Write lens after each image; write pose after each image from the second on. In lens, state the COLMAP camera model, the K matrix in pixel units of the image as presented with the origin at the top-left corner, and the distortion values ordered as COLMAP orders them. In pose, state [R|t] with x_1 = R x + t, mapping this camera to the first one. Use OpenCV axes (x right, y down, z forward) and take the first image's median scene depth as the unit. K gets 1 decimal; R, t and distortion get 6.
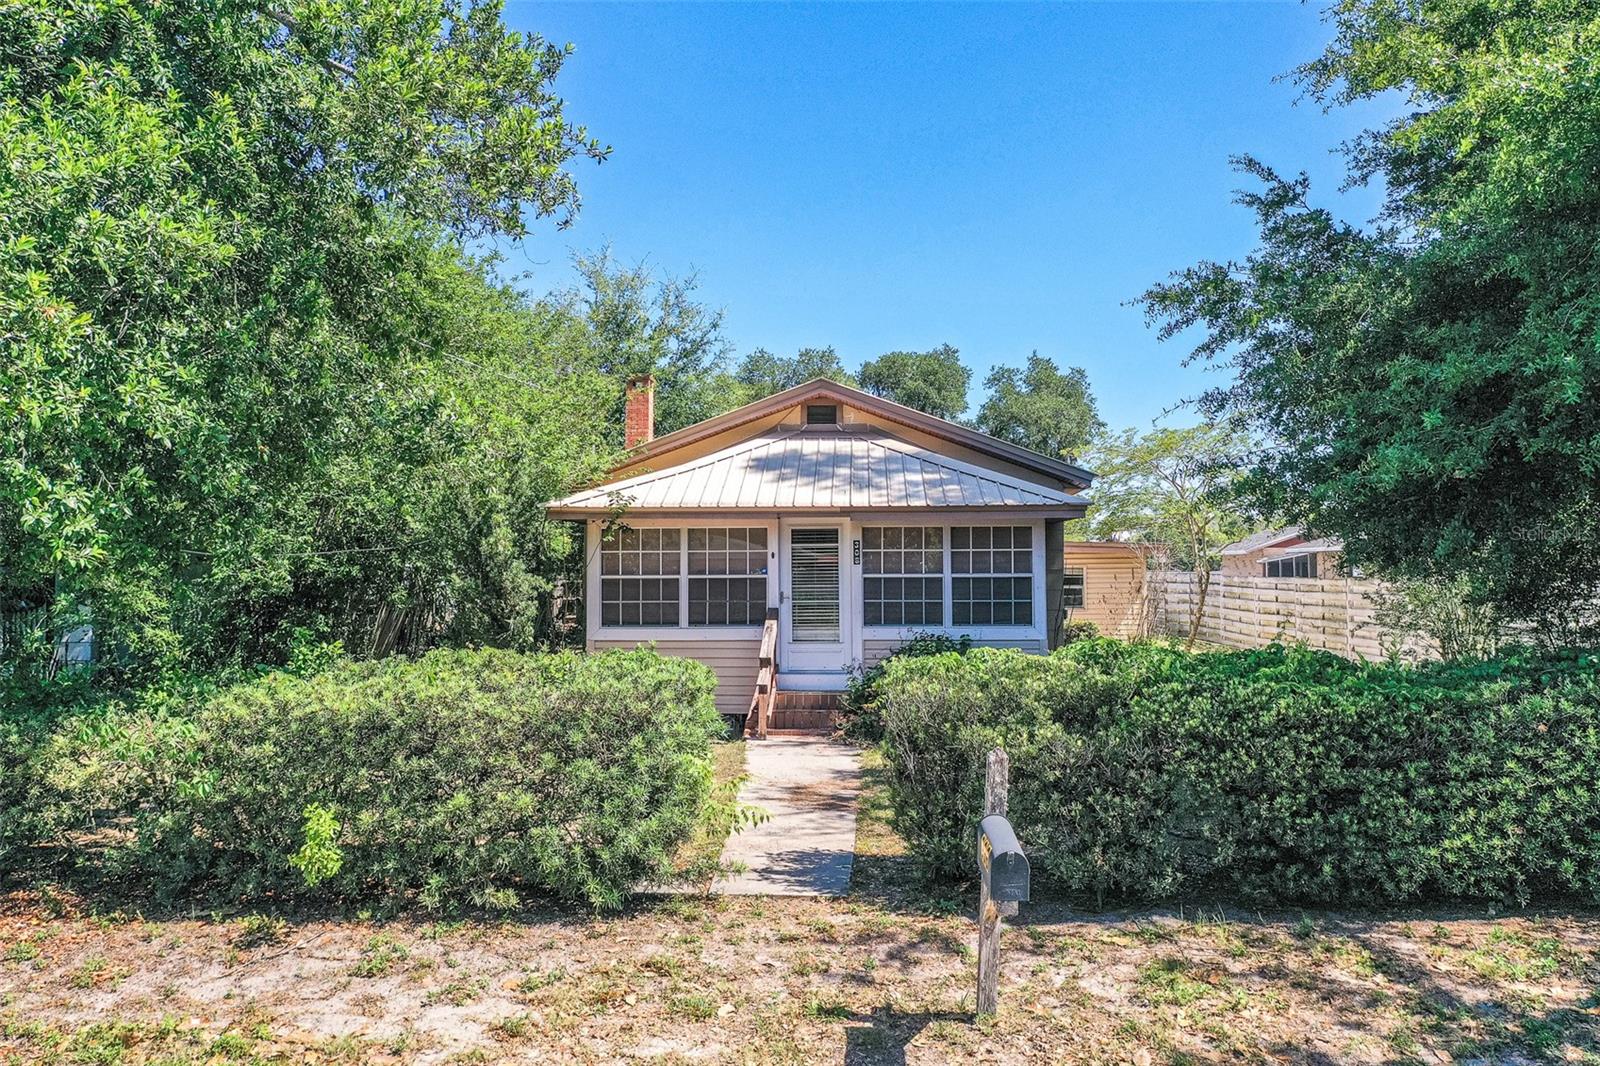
lens RADIAL K [[1250.4, 0, 803.2], [0, 1250.4, 526.9], [0, 0, 1]] dist [0.005057, -0.002526]
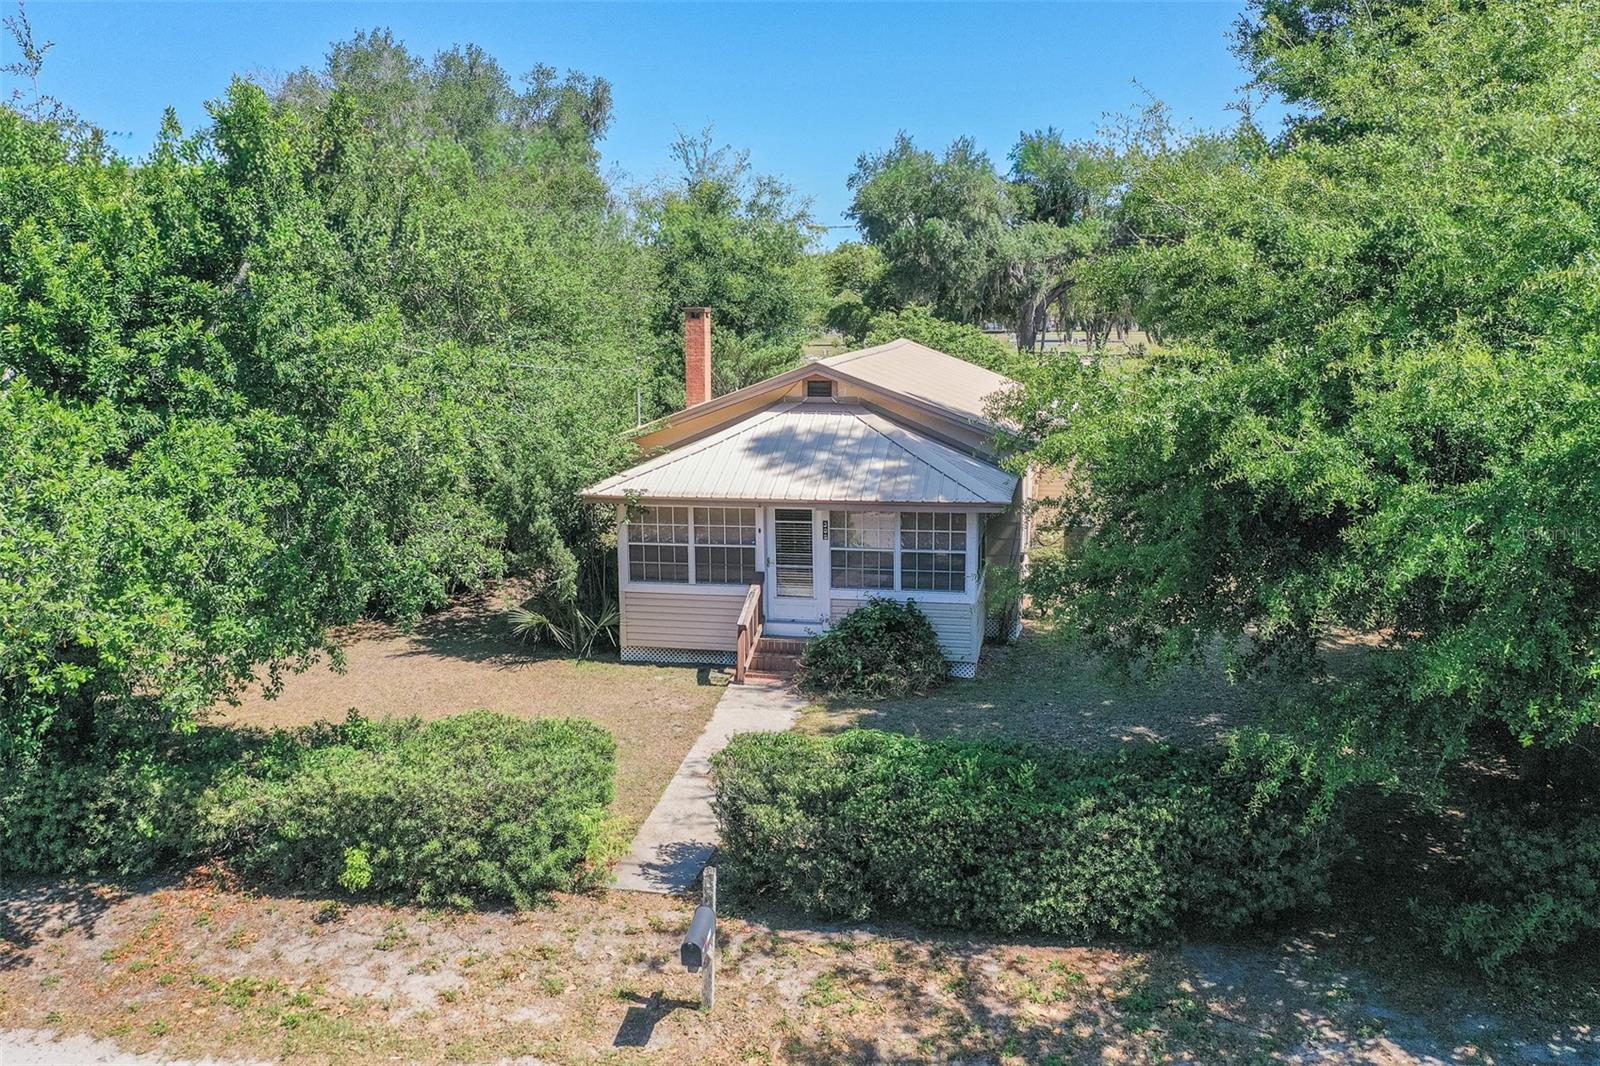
lens RADIAL K [[1250.4, 0, 803.2], [0, 1250.4, 526.9], [0, 0, 1]] dist [0.005057, -0.002526]
pose [[0.989495, 0.017615, -0.143488, 0.438093], [0.012781, 0.978003, 0.208199, -0.532145], [0.143999, -0.207845, 0.967504, -0.453189]]
